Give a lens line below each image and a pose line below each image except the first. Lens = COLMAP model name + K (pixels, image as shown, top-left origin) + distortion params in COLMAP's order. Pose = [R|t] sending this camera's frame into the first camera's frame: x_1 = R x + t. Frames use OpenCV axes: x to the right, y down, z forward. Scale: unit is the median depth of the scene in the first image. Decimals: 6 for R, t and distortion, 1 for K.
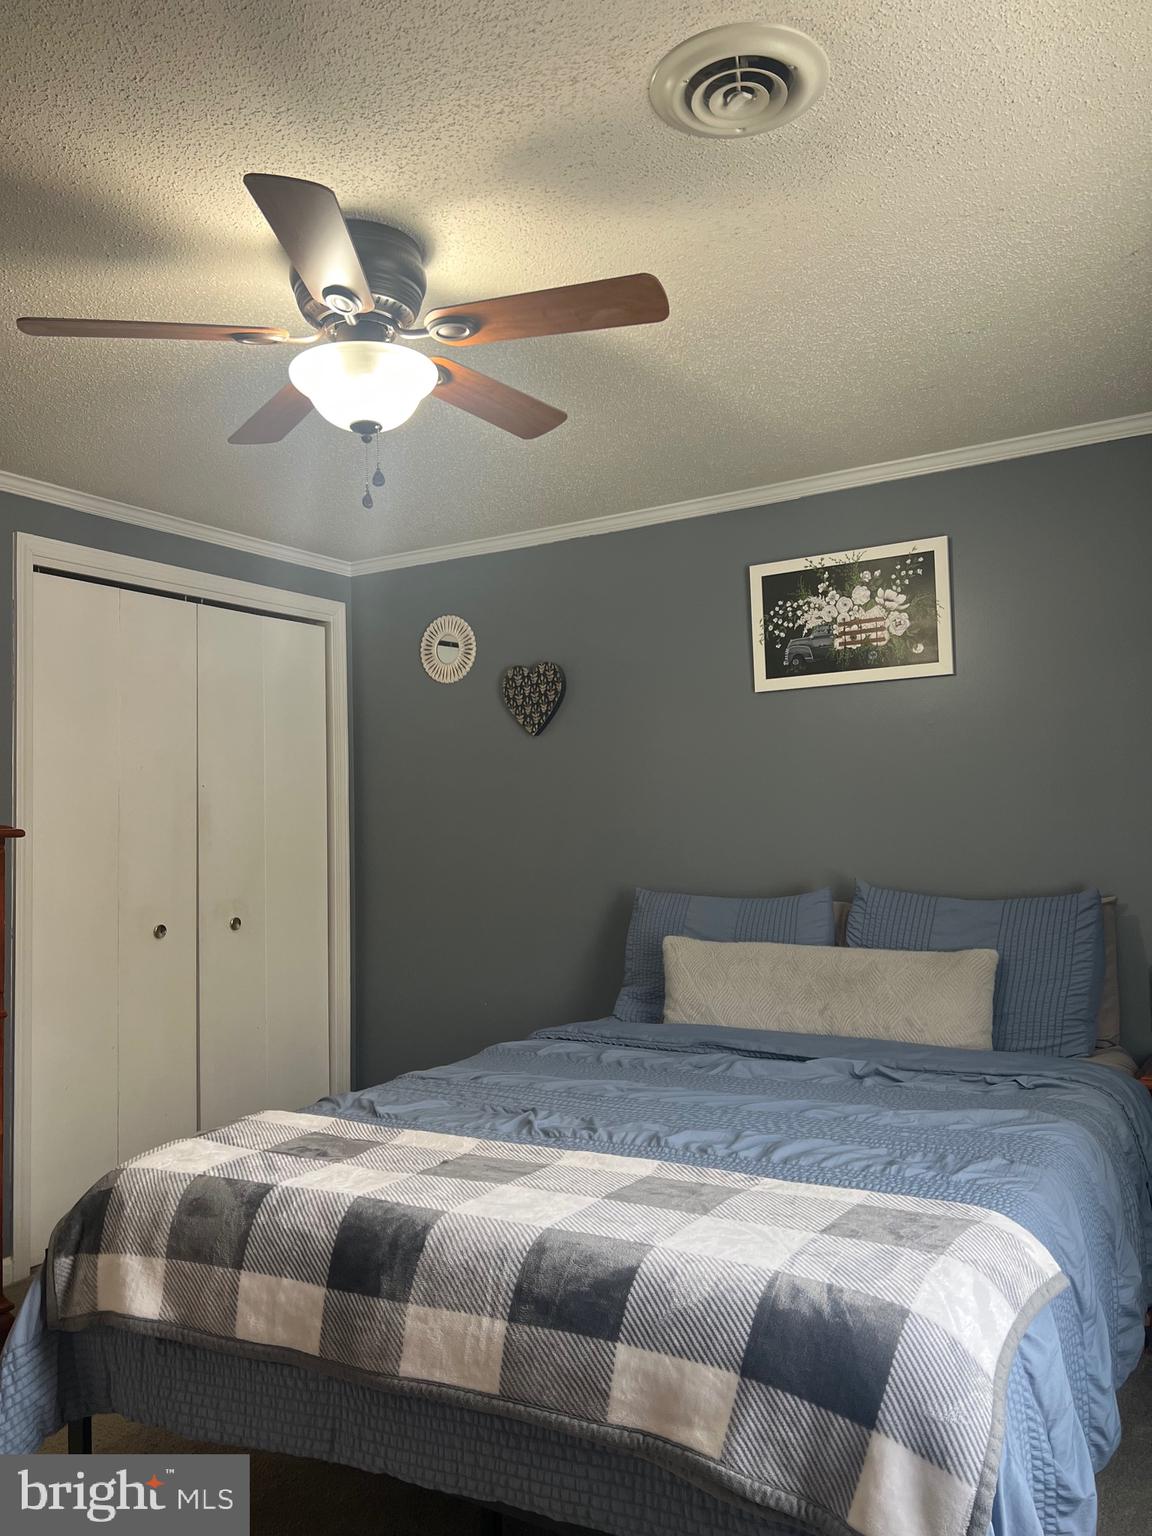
lens RADIAL K [[1156.7, 0, 580.2], [0, 1156.7, 768.8], [0, 0, 1]] dist [0.068514, -0.103132]
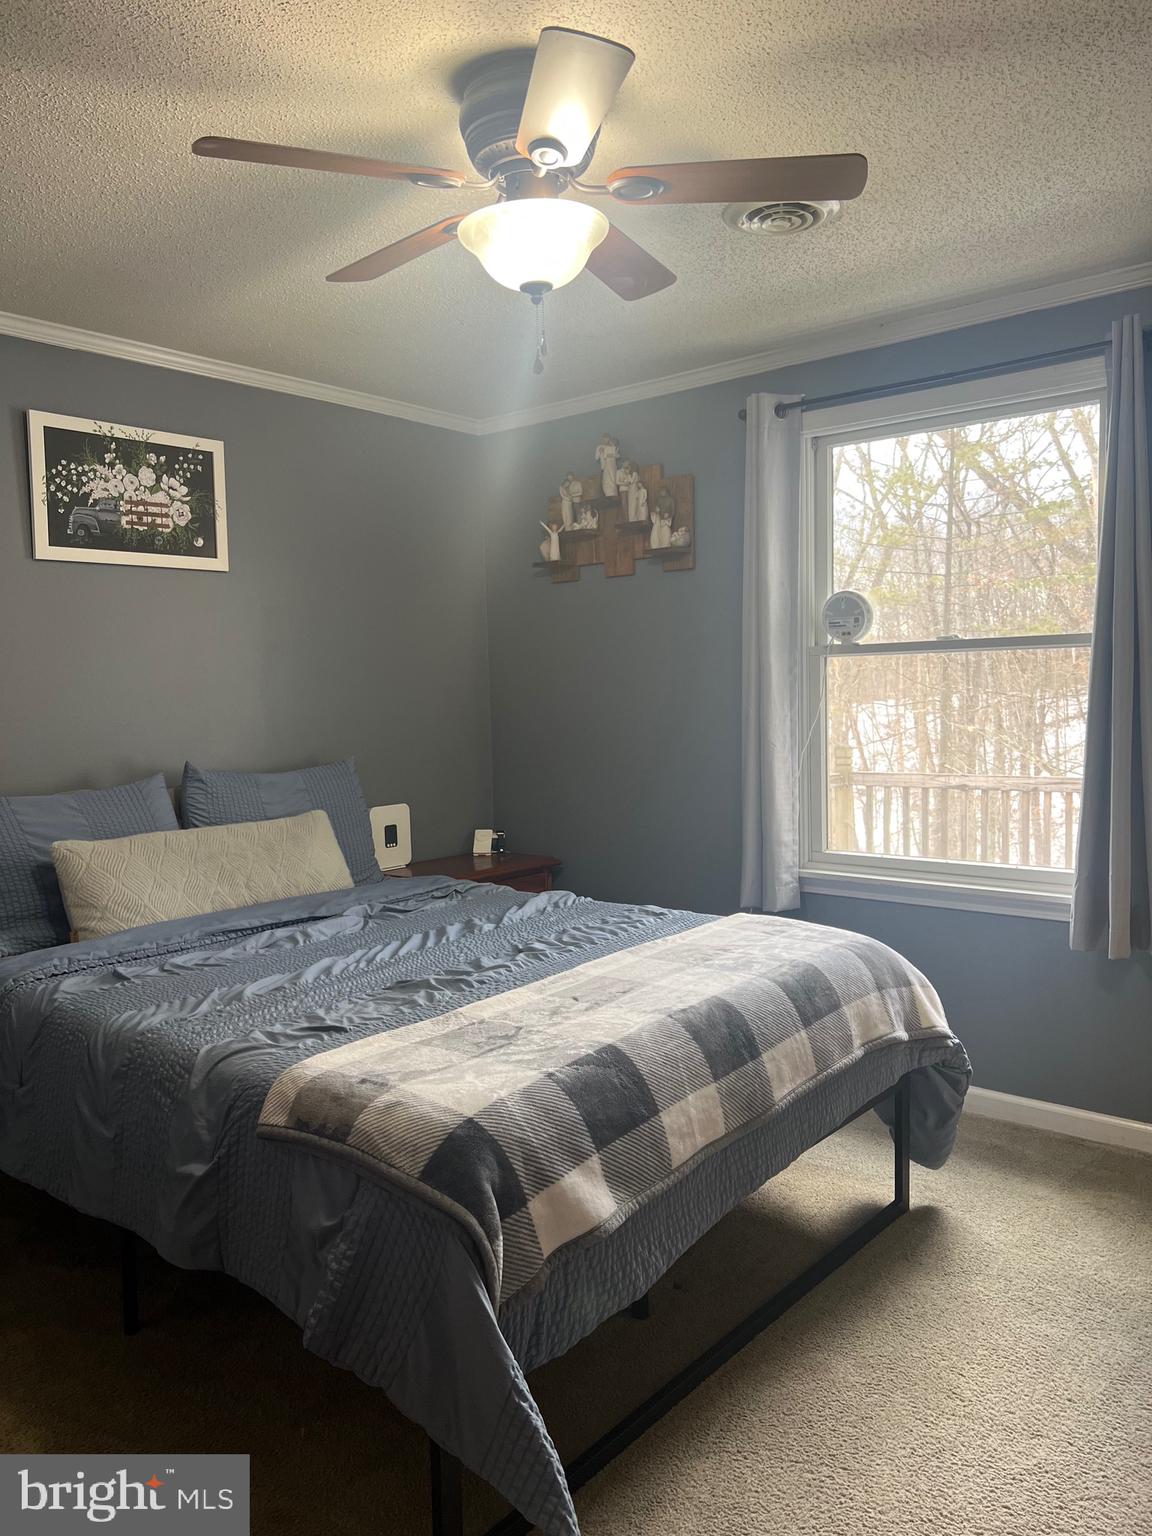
lens RADIAL K [[1156.7, 0, 580.2], [0, 1156.7, 768.8], [0, 0, 1]] dist [0.068514, -0.103132]
pose [[0.141496, -0.053124, 0.988512, -0.696455], [-0.030979, 0.997832, 0.058059, 0.028733], [-0.989454, -0.038838, 0.139544, 0.488561]]
